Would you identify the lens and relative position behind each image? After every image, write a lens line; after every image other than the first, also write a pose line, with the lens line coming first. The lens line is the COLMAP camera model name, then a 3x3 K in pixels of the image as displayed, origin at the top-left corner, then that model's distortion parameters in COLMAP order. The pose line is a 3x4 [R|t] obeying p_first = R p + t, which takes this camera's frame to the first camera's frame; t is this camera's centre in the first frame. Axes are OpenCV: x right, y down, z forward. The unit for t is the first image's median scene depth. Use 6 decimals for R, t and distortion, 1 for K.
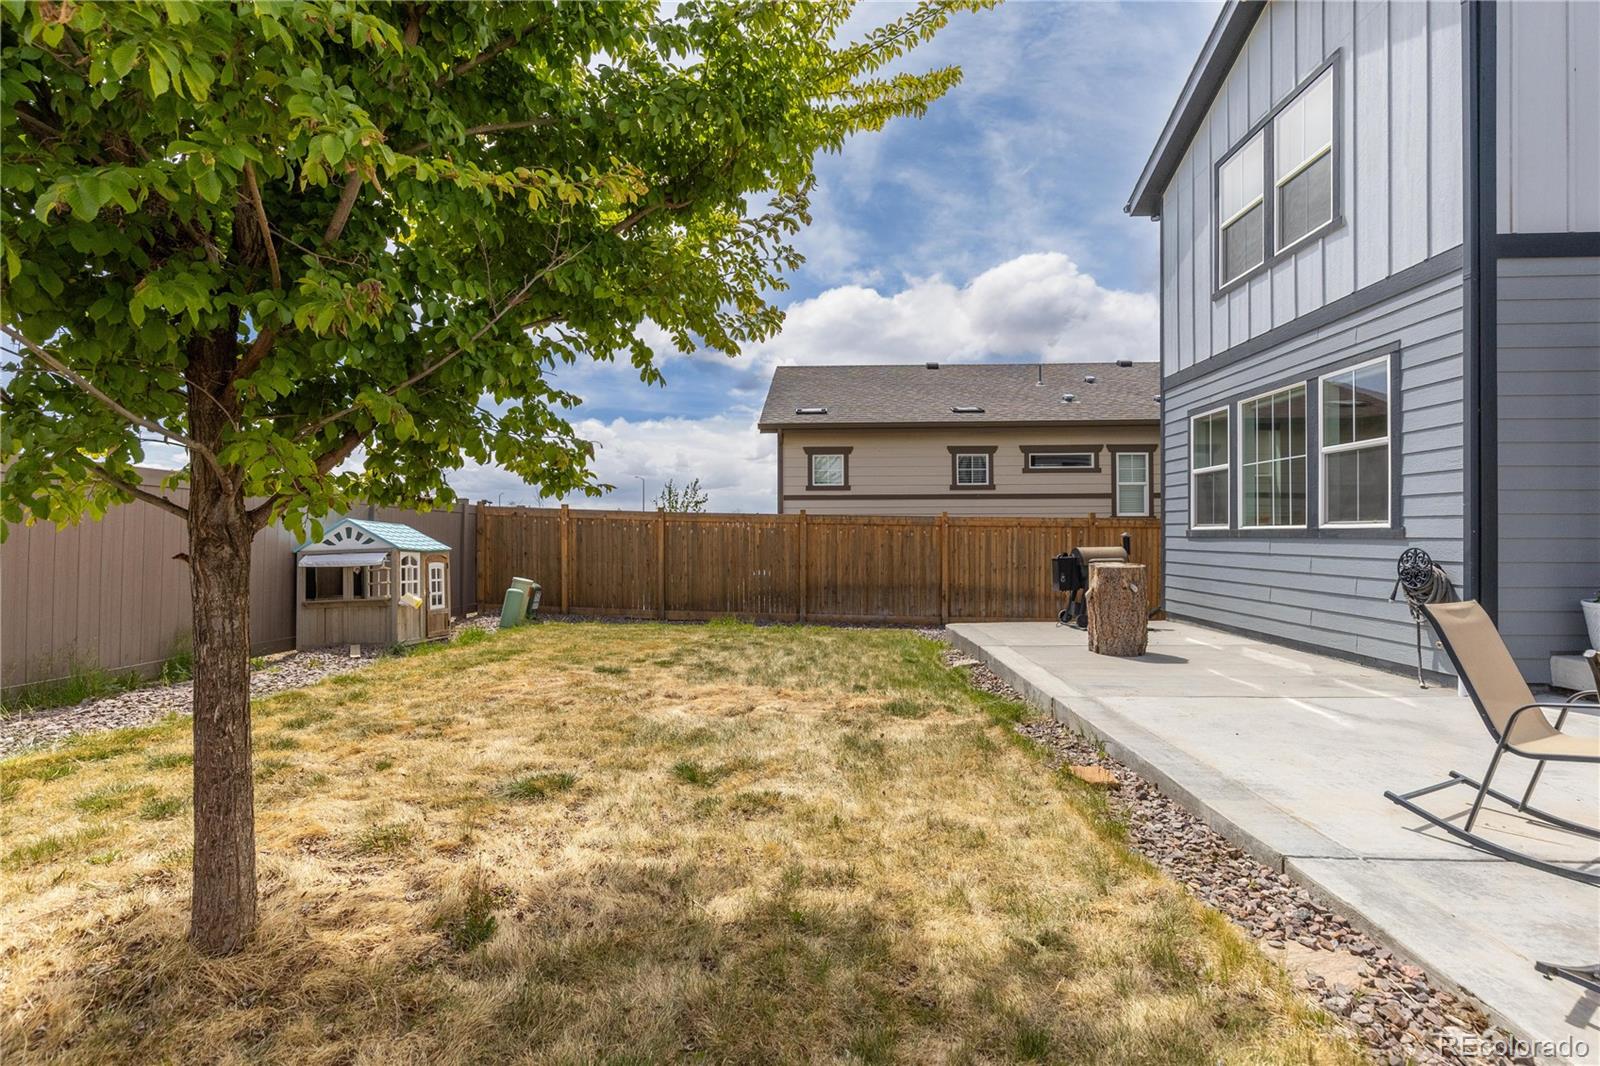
lens RADIAL K [[723.5, 0, 791.9], [0, 723.5, 528.2], [0, 0, 1]] dist [0.008391, -0.000927]
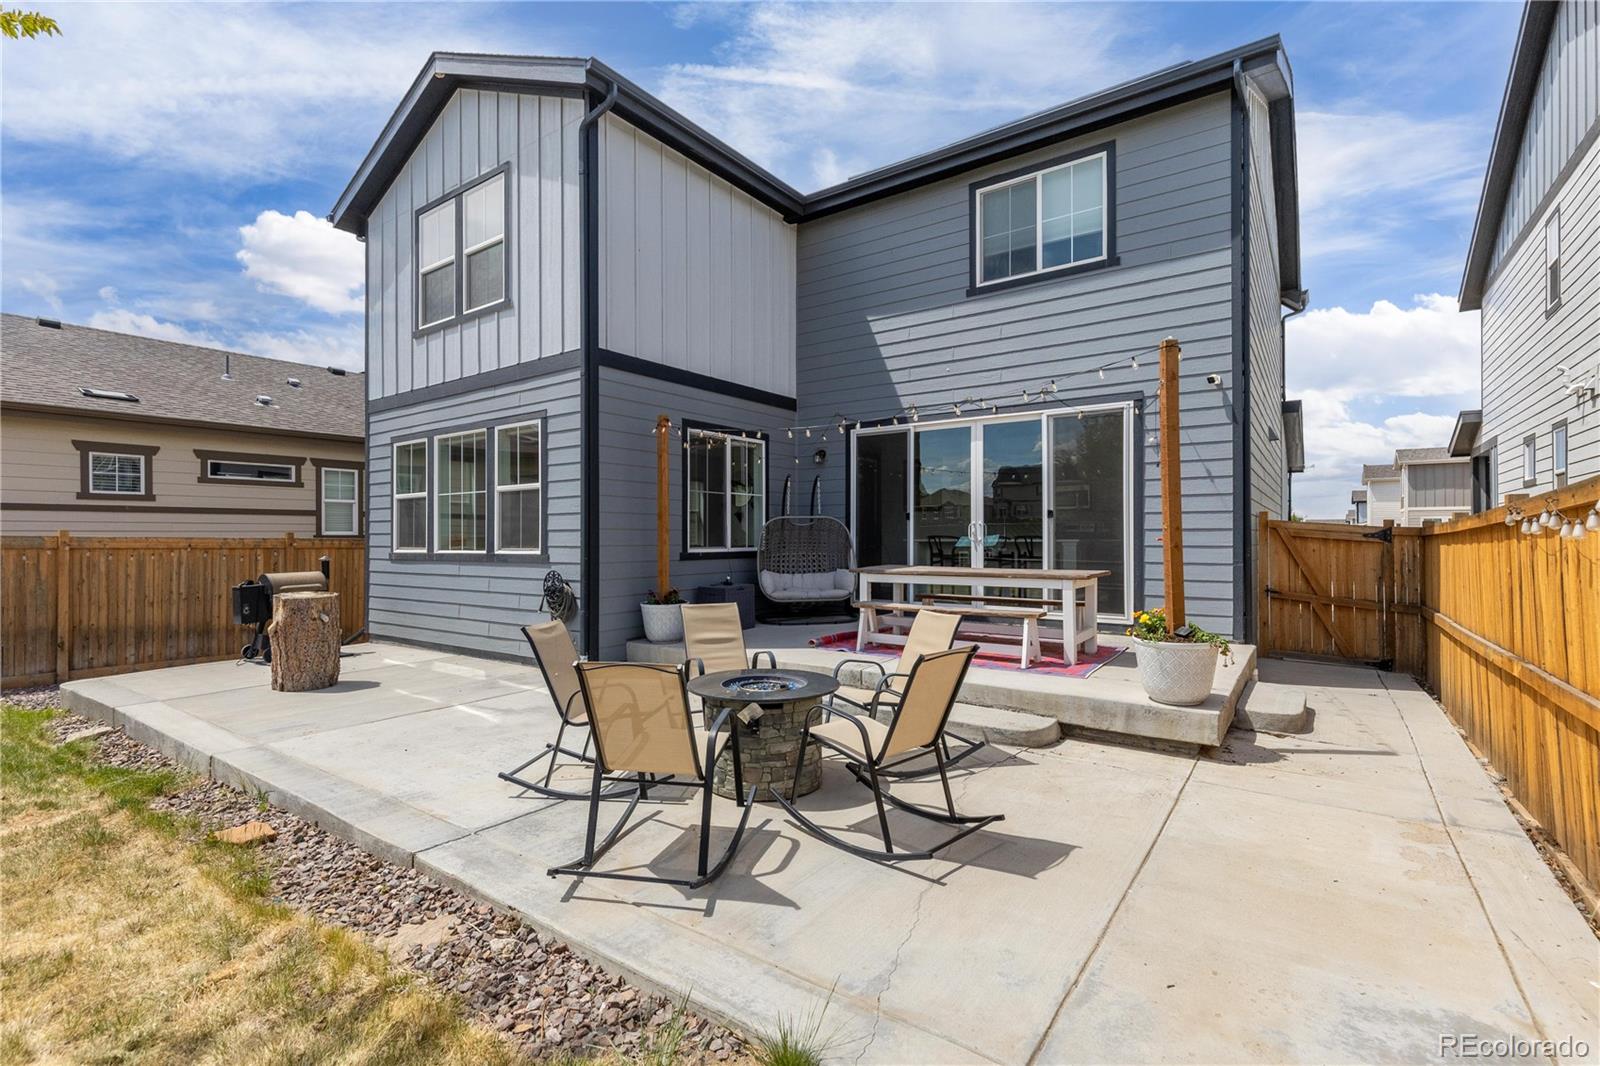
lens RADIAL K [[723.5, 0, 796.1], [0, 723.5, 533.2], [0, 0, 1]] dist [0.008391, -0.000927]
pose [[0.555973, 0.005346, 0.831183, 0.010729], [-0.001503, 0.999984, -0.005427, -0.027965], [-0.831199, 0.001768, 0.555972, -0.074149]]
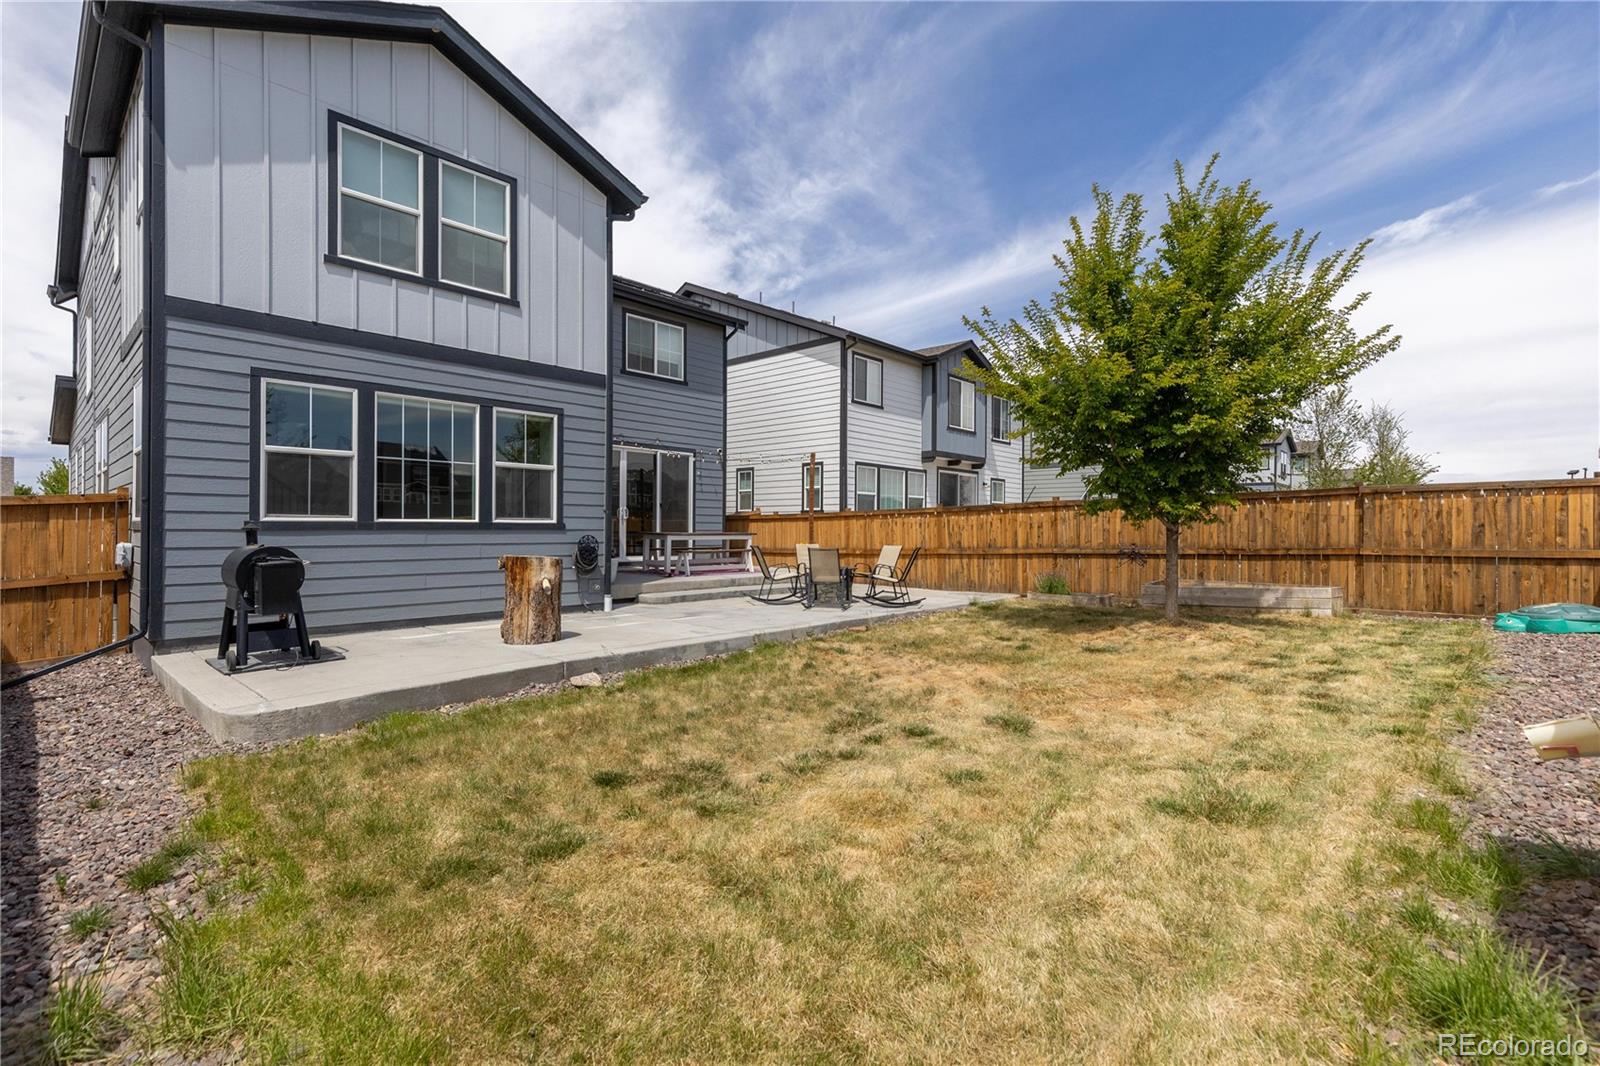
lens RADIAL K [[723.5, 0, 786.1], [0, 723.5, 531.9], [0, 0, 1]] dist [0.008391, -0.000927]
pose [[-0.750881, -0.002563, 0.660433, -0.533650], [-0.004946, 0.999986, -0.001742, 0.016706], [-0.660419, -0.004575, -0.750883, 1.641362]]
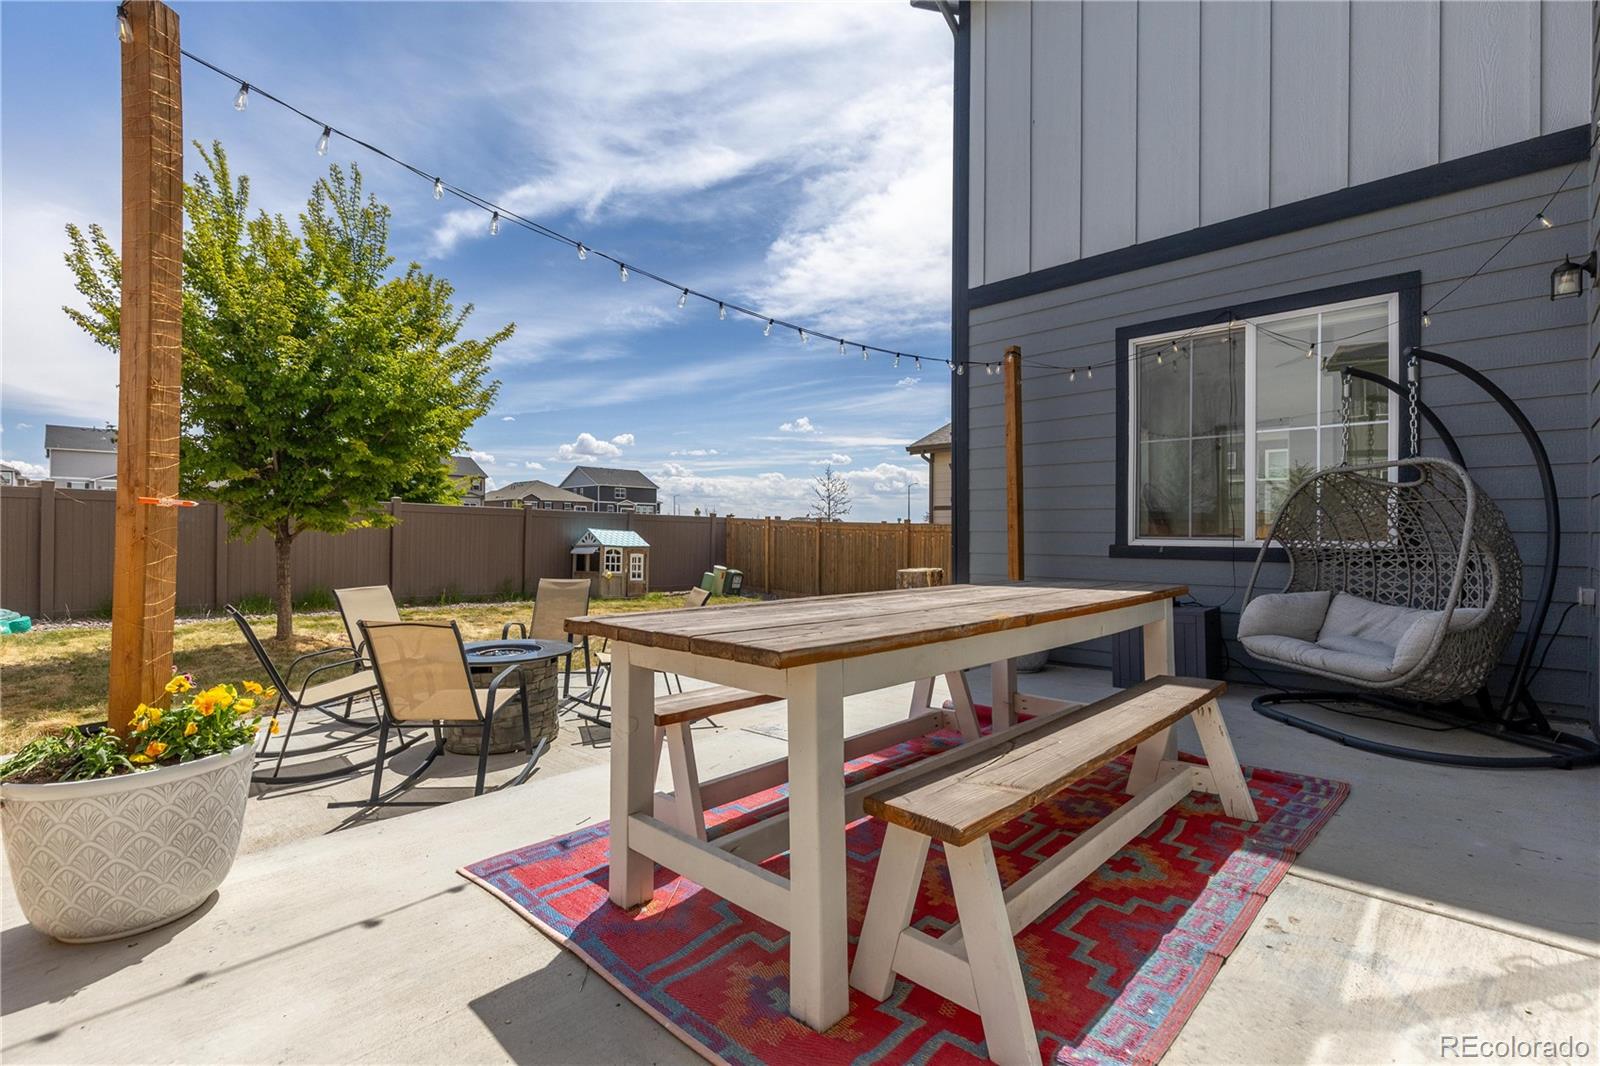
lens RADIAL K [[723.5, 0, 790.2], [0, 723.5, 532.6], [0, 0, 1]] dist [0.008391, -0.000927]
pose [[0.738306, 0.007167, -0.674428, 1.161119], [-0.003655, 0.999971, 0.006626, -0.018909], [0.674456, -0.002427, 0.738311, -0.027258]]
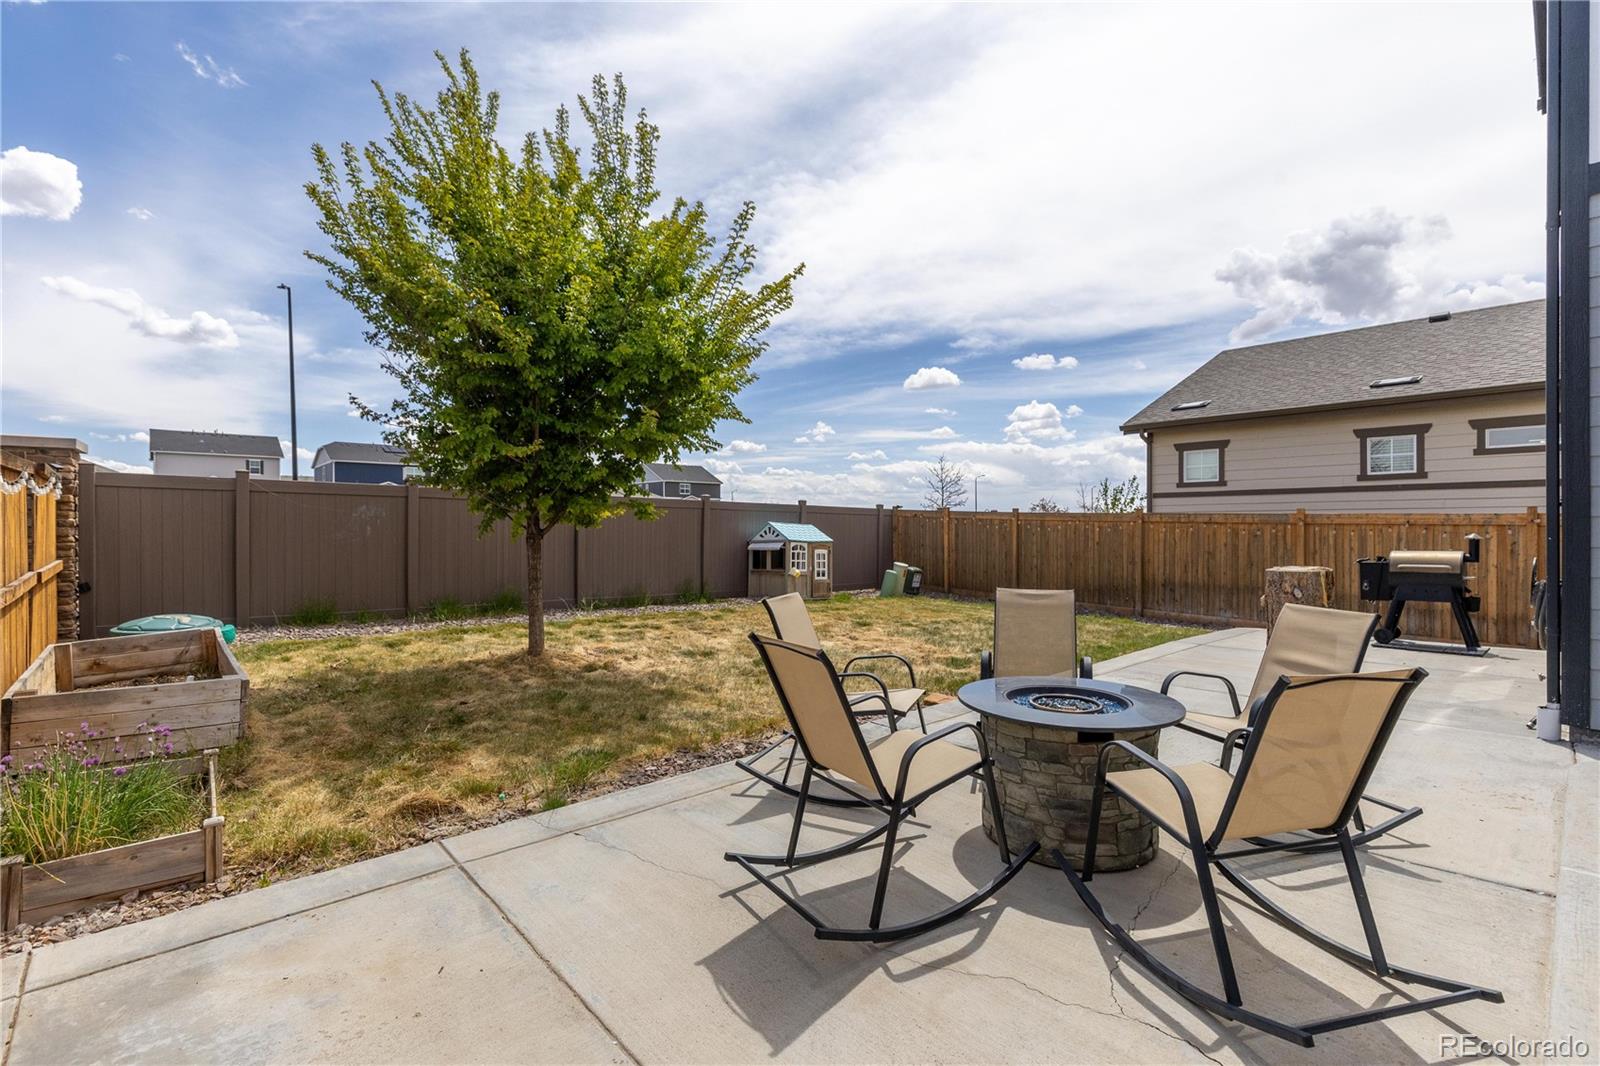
lens RADIAL K [[723.5, 0, 795.1], [0, 723.5, 530.5], [0, 0, 1]] dist [0.008391, -0.000927]
pose [[0.696581, 0.005666, -0.717456, 0.712964], [0.003359, 0.999932, 0.011159, -0.012528], [0.717470, -0.010183, 0.696514, -0.136847]]
